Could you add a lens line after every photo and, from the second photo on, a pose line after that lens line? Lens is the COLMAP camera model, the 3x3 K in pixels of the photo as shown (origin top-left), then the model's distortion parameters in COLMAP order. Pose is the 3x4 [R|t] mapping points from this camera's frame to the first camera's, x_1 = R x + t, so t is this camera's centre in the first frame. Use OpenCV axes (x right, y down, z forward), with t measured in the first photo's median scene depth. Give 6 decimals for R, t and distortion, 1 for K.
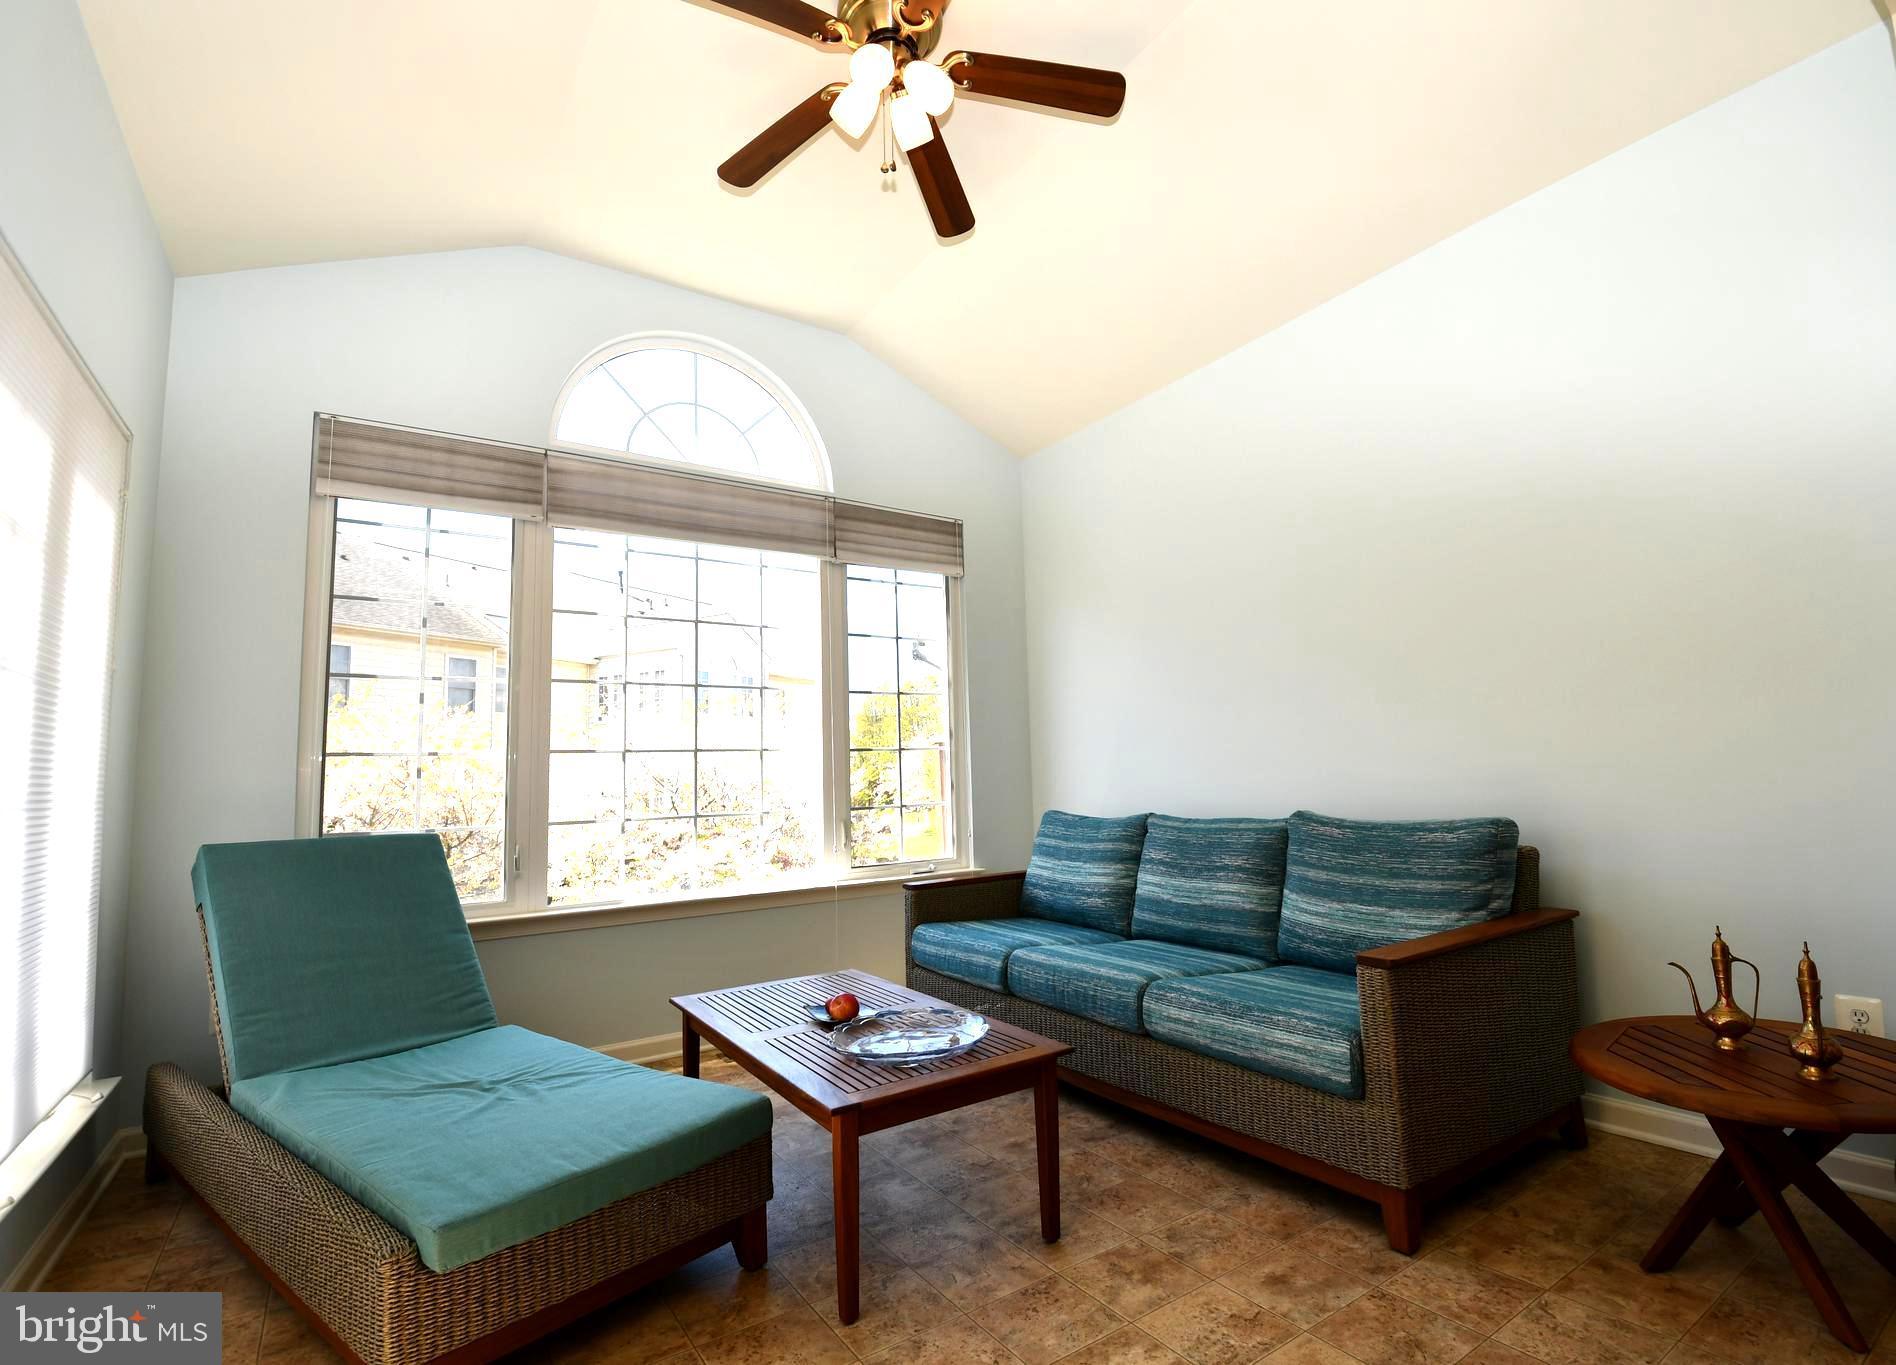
lens RADIAL K [[901.1, 0, 1011.0], [0, 901.1, 683.8], [0, 0, 1]] dist [-0.001489, -0.000379]
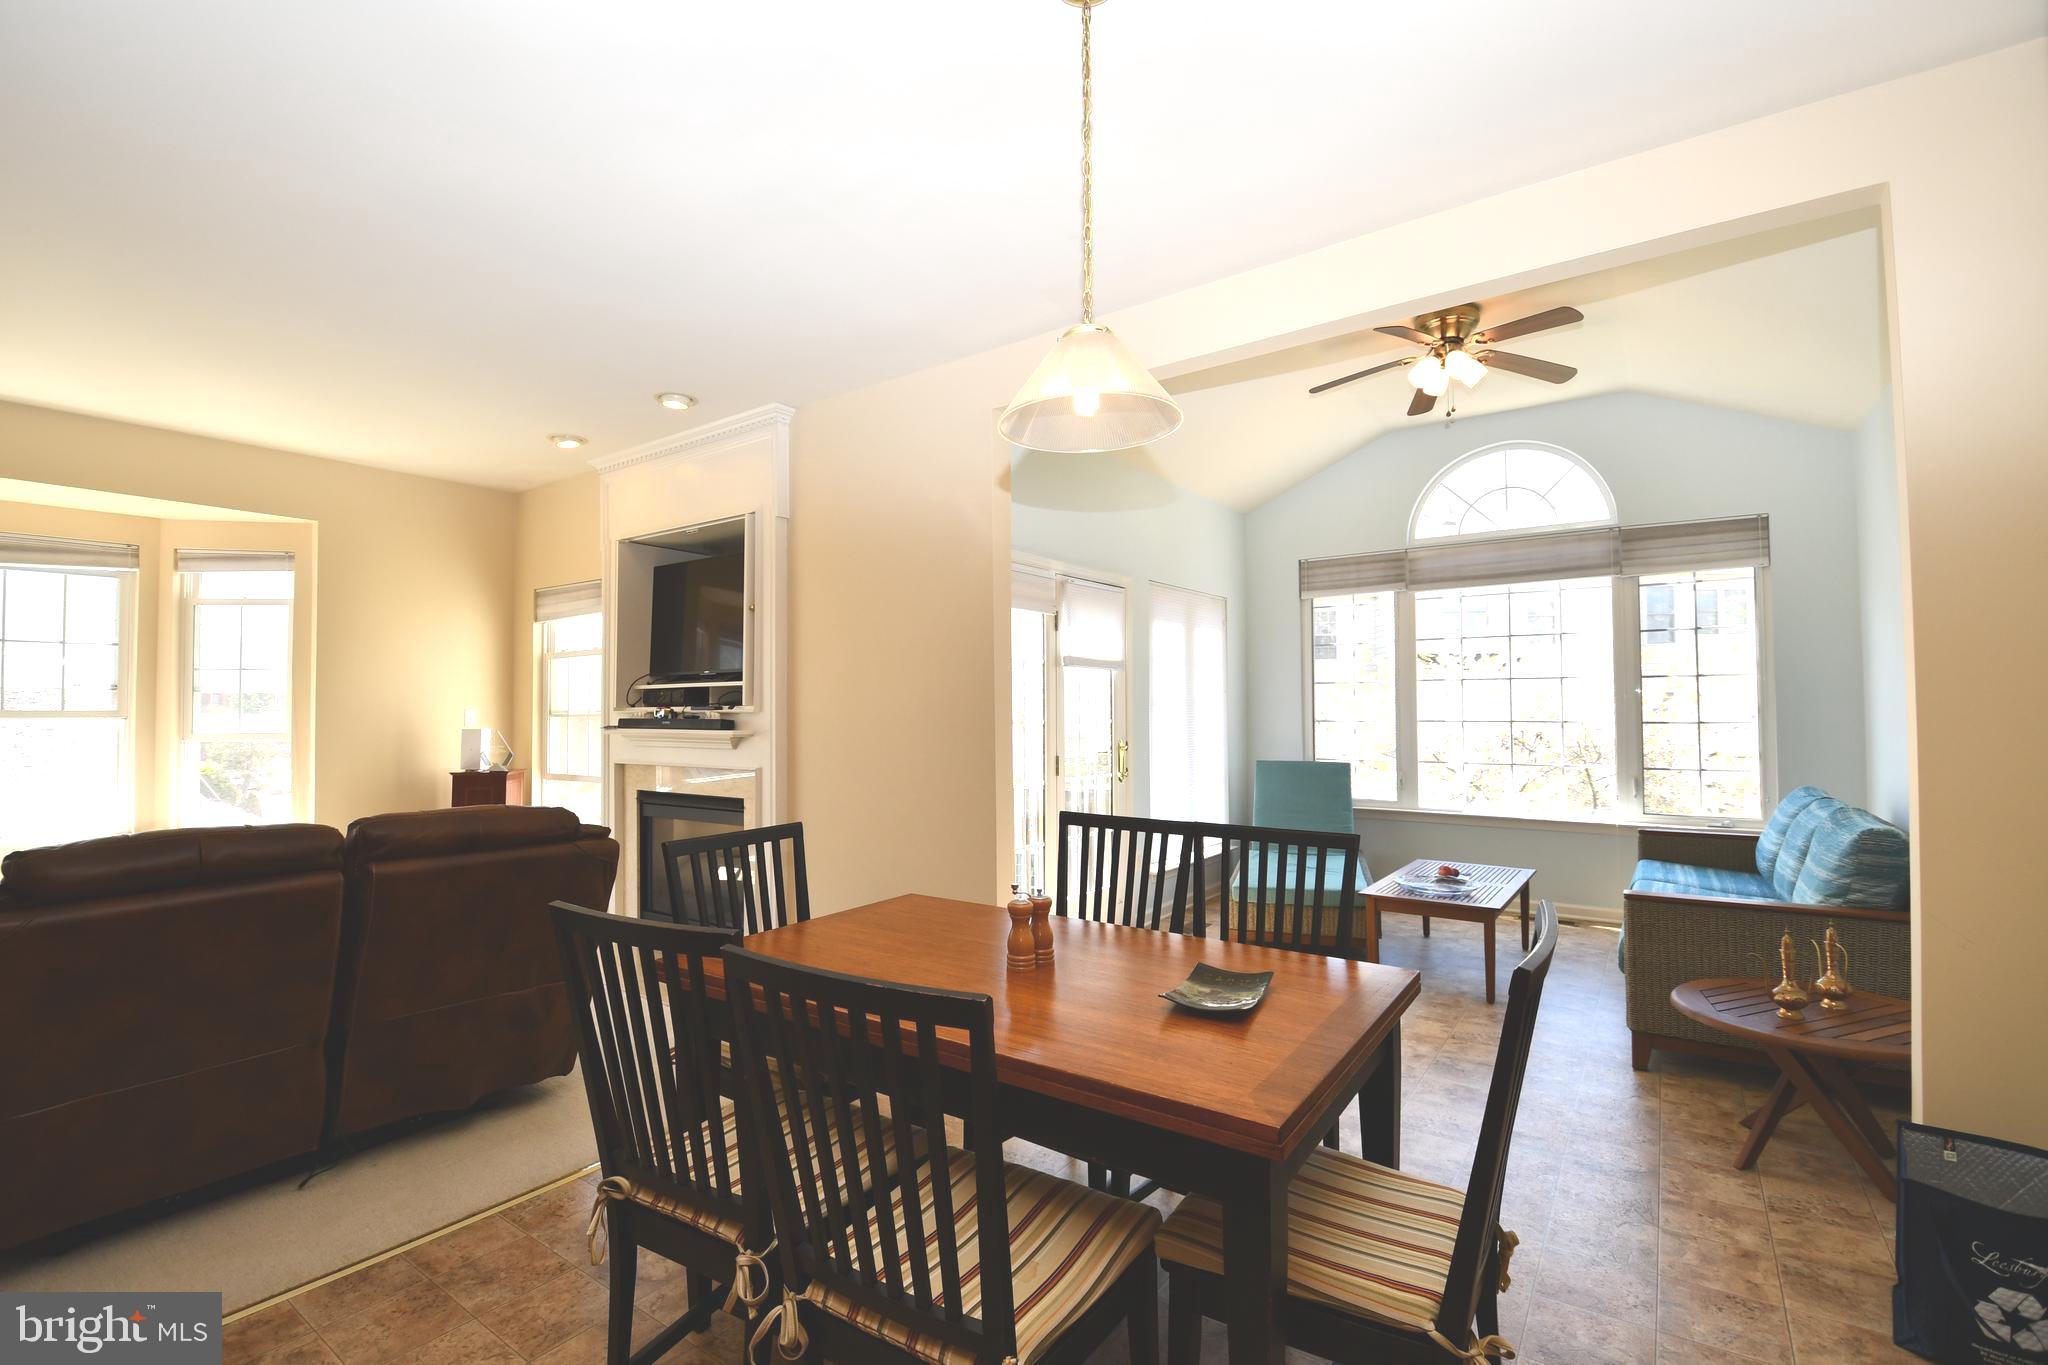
lens RADIAL K [[907.3, 0, 1013.7], [0, 907.3, 681.4], [0, 0, 1]] dist [0.027180, -0.028938]
pose [[0.309492, 0.001599, -0.950901, 0.816827], [0.089598, 0.995501, 0.030836, -0.110532], [0.946672, -0.094742, 0.307956, -0.255064]]
